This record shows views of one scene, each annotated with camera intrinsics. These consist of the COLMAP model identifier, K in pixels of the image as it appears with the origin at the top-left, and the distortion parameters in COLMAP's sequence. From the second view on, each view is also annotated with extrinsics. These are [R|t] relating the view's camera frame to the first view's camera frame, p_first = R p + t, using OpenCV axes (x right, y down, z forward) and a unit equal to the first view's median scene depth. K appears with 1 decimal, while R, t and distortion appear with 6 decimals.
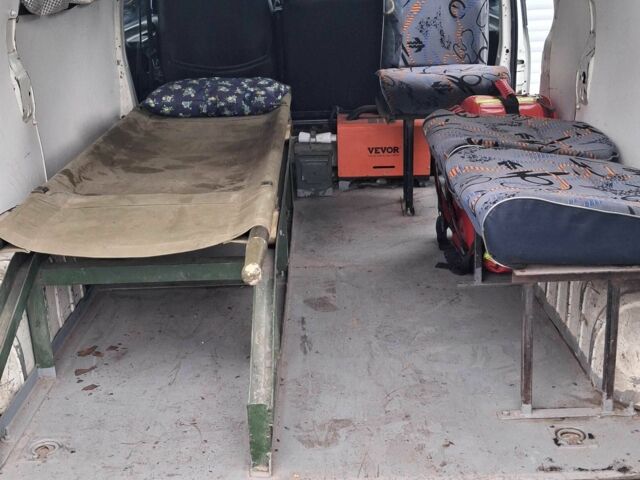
lens RADIAL K [[892.3, 0, 320.0], [0, 892.3, 240.0], [0, 0, 1]] dist [0.227214, -0.651590]
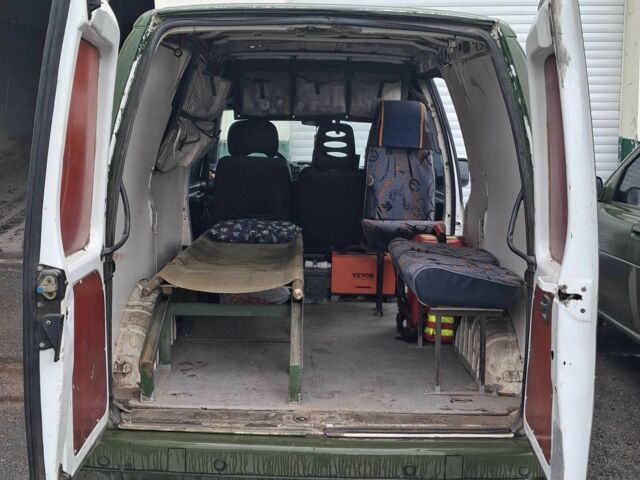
lens RADIAL K [[892.3, 0, 320.0], [0, 892.3, 240.0], [0, 0, 1]] dist [0.227214, -0.651590]
pose [[0.998408, 0.052389, 0.020891, -0.036555], [-0.047097, 0.978203, -0.202241, 0.158394], [-0.031031, 0.200935, 0.979113, -0.485915]]
